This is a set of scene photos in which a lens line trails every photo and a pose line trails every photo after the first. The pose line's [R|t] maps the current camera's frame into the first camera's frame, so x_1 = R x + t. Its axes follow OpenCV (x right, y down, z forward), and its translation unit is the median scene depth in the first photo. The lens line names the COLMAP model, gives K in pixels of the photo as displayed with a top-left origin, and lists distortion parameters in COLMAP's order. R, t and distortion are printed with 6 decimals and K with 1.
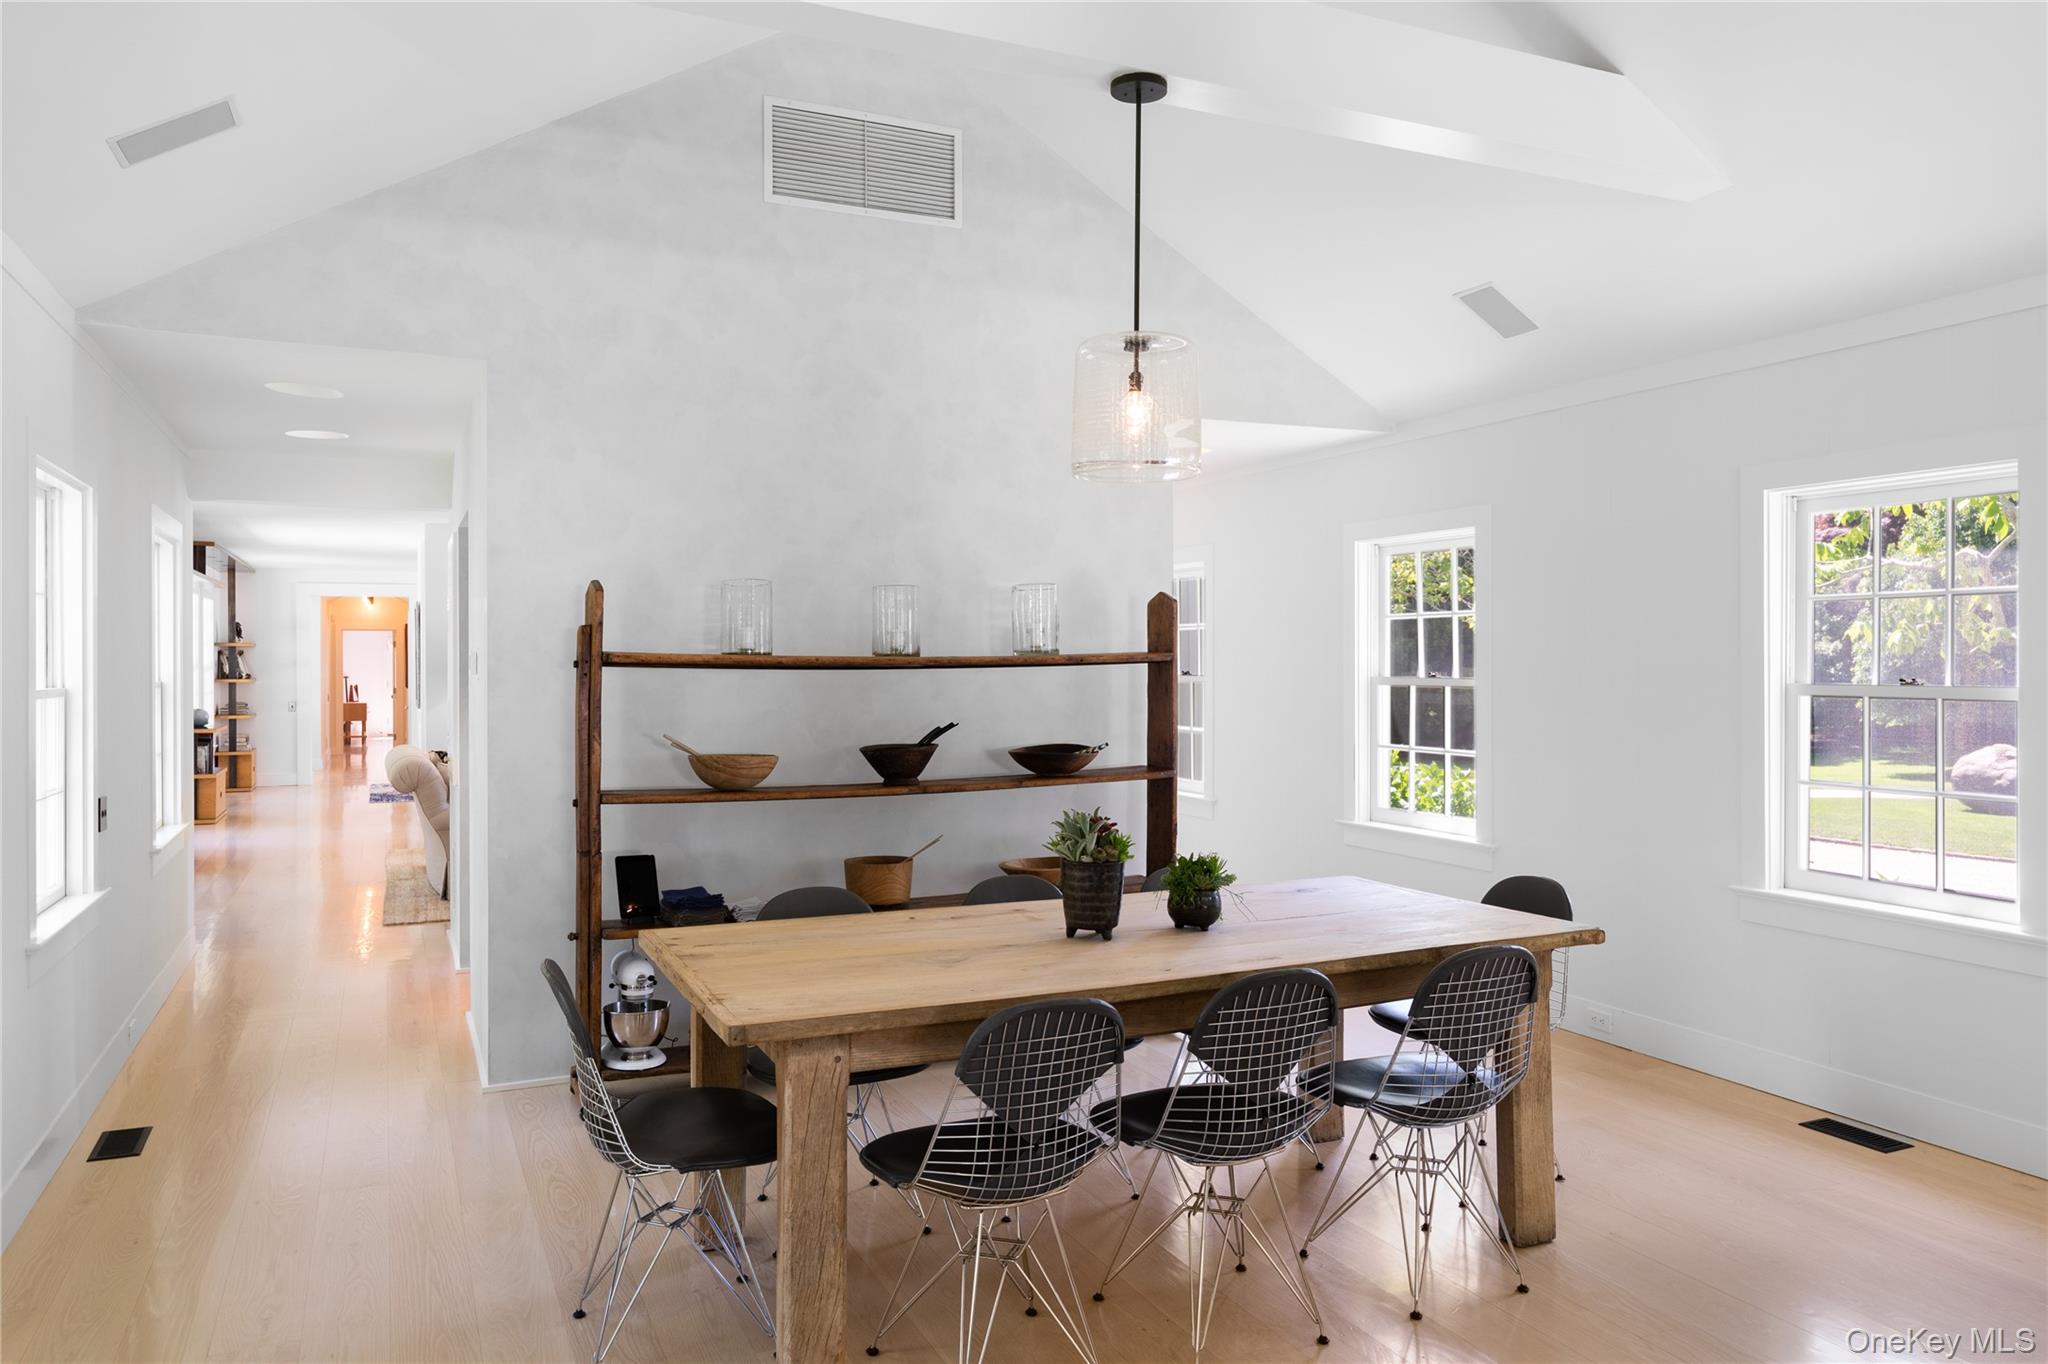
lens RADIAL K [[1392.8, 0, 1024.0], [0, 1392.8, 682.0], [0, 0, 1]] dist [0.000433, 0.001927]
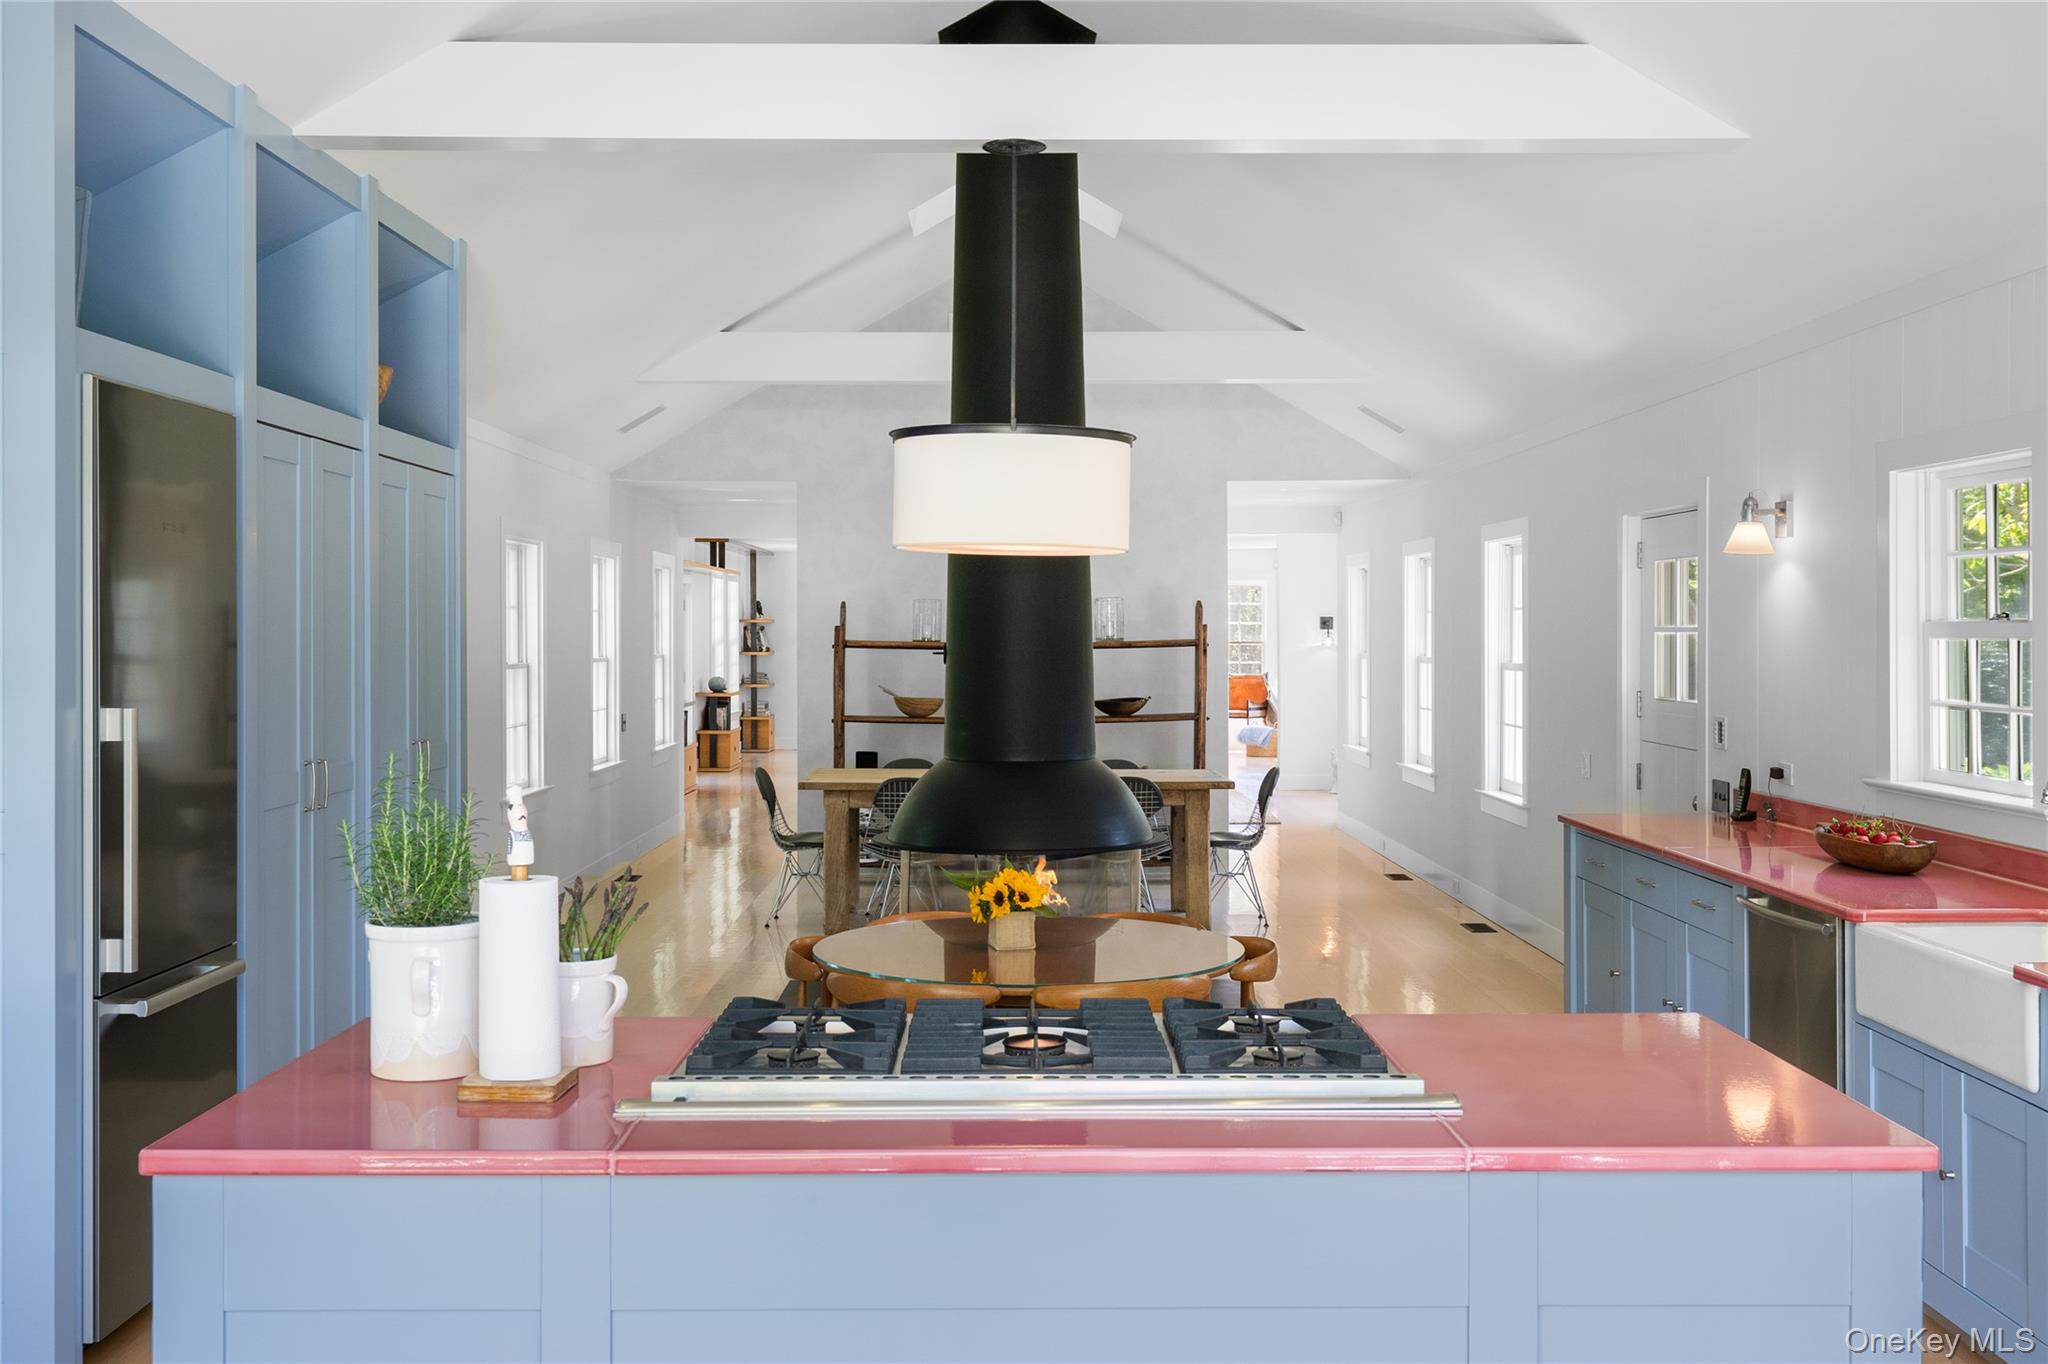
lens RADIAL K [[2120.2, 0, 1024.0], [0, 2120.2, 682.0], [0, 0, 1]] dist [-0.001682, -0.000444]
pose [[0.908562, 0.012354, -0.417568, 0.785401], [-0.007786, 0.999890, 0.012641, -0.002372], [0.417678, -0.008234, 0.908558, -1.054691]]
